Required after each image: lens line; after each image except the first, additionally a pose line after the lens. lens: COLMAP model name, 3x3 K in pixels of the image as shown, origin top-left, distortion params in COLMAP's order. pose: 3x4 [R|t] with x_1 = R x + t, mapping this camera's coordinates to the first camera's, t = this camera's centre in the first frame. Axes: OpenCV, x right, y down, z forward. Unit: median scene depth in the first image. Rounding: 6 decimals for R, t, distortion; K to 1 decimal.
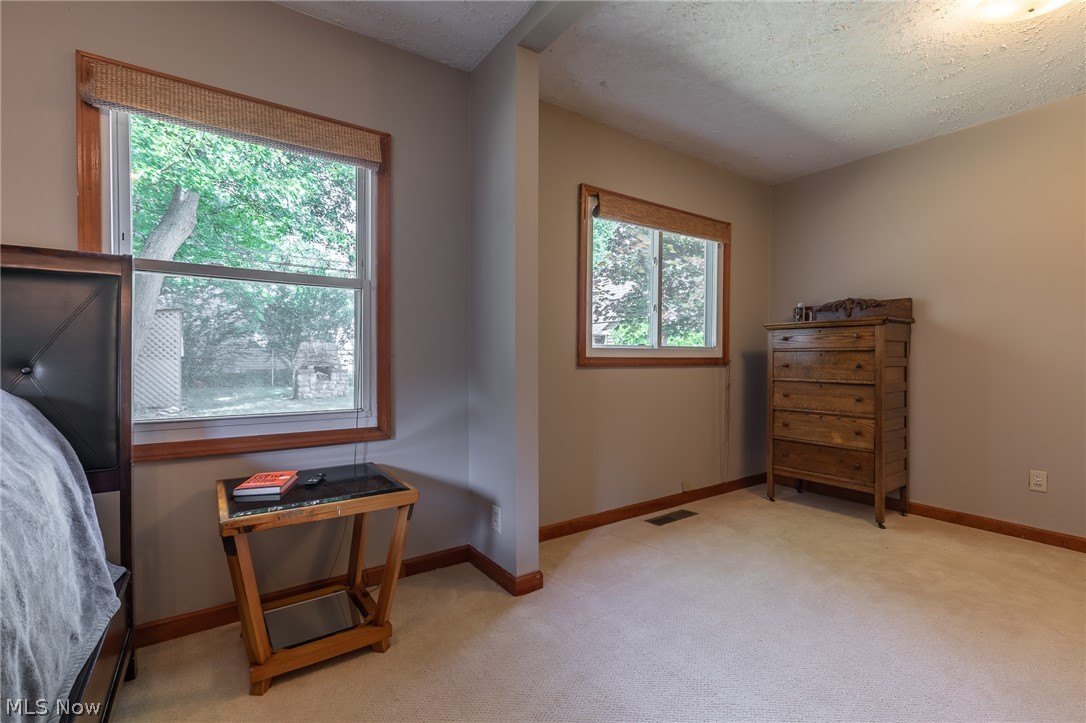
lens RADIAL K [[486.1, 0, 543.3], [0, 486.1, 365.0], [0, 0, 1]] dist [-0.000224, 0.000535]
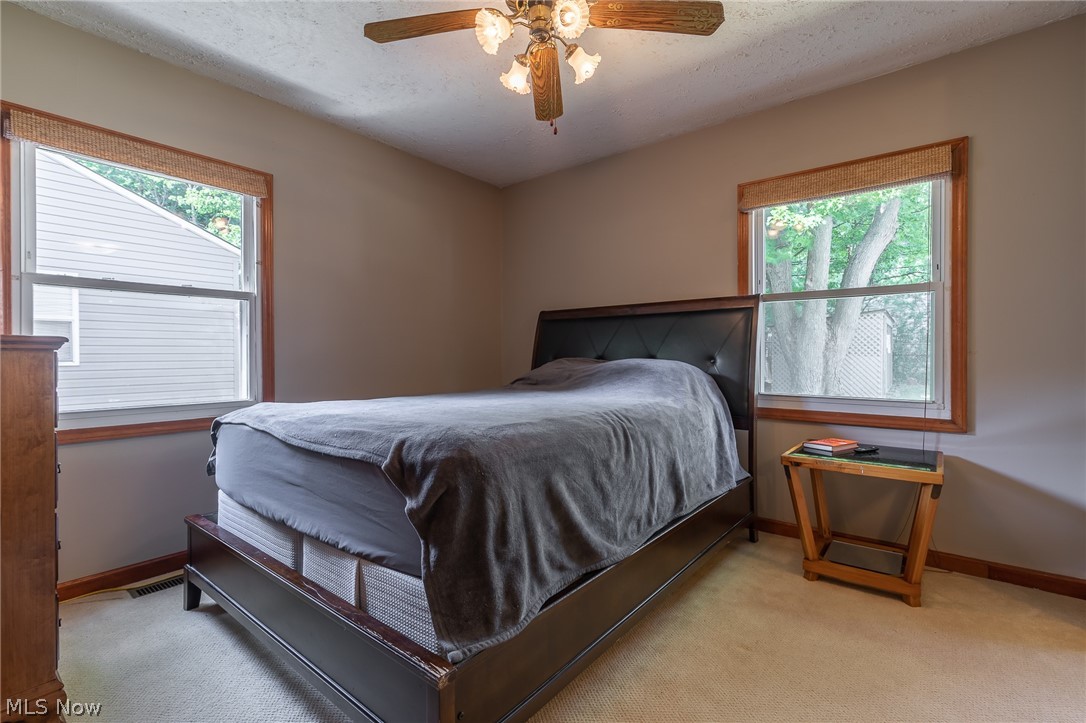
lens RADIAL K [[491.0, 0, 543.0], [0, 491.0, 361.5], [0, 0, 1]] dist [0.000044, -0.000014]
pose [[0.279214, 0.010397, -0.960173, 0.453555], [-0.011285, 0.999908, 0.007546, 0.003362], [0.960163, 0.008728, 0.279306, -0.152100]]
